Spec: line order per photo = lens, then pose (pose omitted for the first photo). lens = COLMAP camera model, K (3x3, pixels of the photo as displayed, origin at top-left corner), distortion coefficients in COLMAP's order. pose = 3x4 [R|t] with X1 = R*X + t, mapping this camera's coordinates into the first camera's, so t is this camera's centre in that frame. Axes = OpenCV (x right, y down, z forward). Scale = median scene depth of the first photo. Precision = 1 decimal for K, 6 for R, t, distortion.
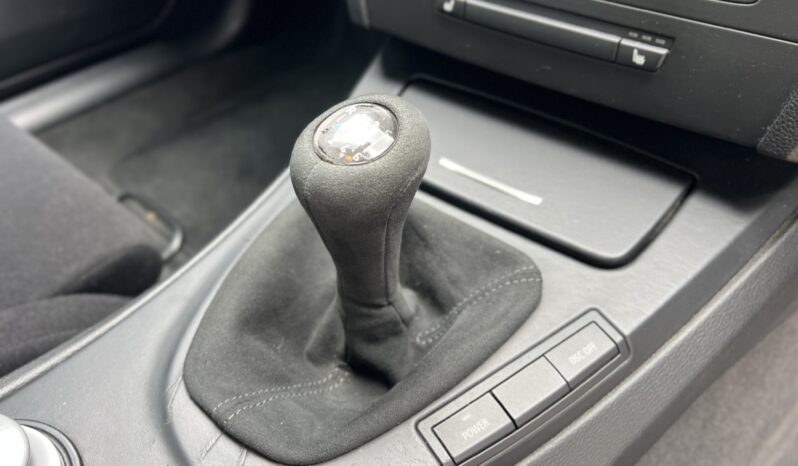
lens RADIAL K [[611.3, 0, 400.0], [0, 611.3, 236.3], [0, 0, 1]] dist [0.094751, -0.148996]
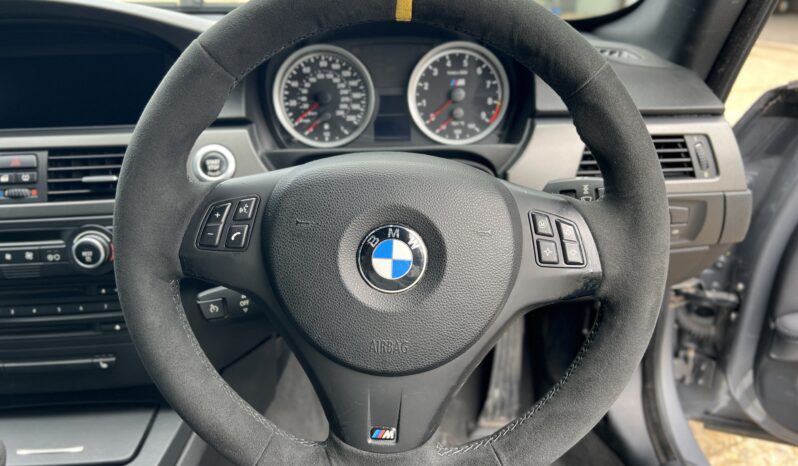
lens RADIAL K [[611.3, 0, 400.0], [0, 611.3, 236.3], [0, 0, 1]] dist [0.094751, -0.148996]
pose [[0.742768, -0.246415, 0.622556, -0.076059], [0.445027, 0.876395, -0.184072, 0.168422], [-0.500247, 0.413777, 0.760619, -1.302540]]
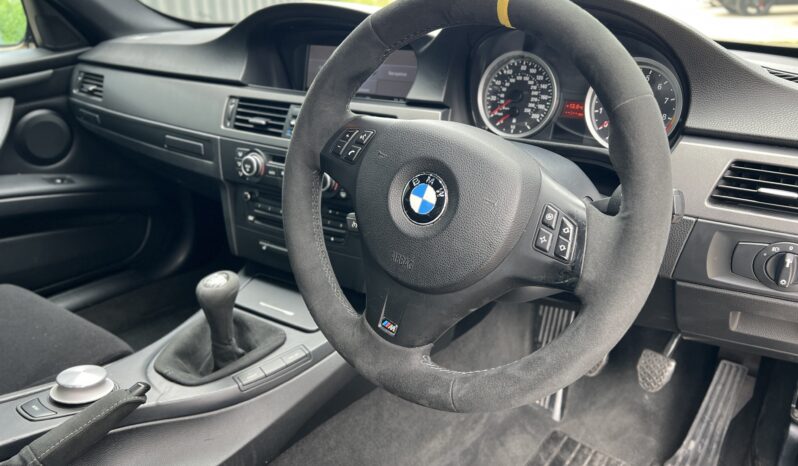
lens RADIAL K [[611.3, 0, 400.0], [0, 611.3, 236.3], [0, 0, 1]] dist [0.094751, -0.148996]
pose [[0.995035, 0.002749, 0.099483, 0.461894], [0.033880, 0.930553, -0.364587, 0.680972], [-0.093577, 0.366147, 0.925840, -1.831827]]
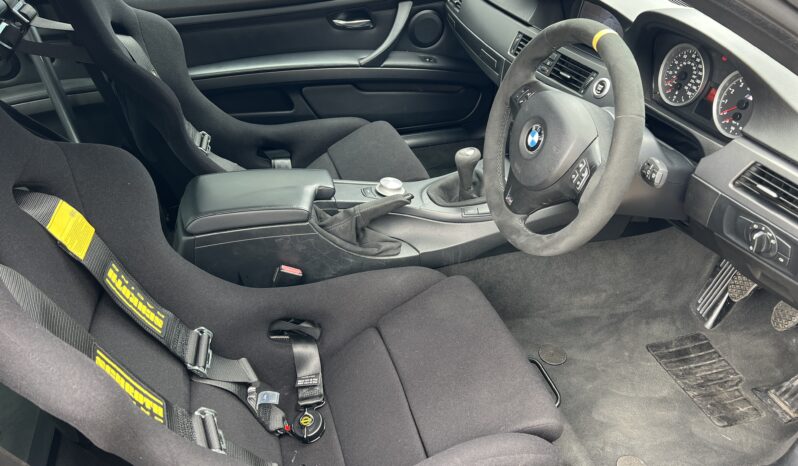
lens RADIAL K [[611.3, 0, 400.0], [0, 611.3, 236.3], [0, 0, 1]] dist [0.094751, -0.148996]
pose [[0.849008, 0.313568, -0.425277, 1.626957], [-0.370994, 0.926870, -0.057233, 0.880999], [0.376230, 0.206367, 0.903252, -3.356815]]
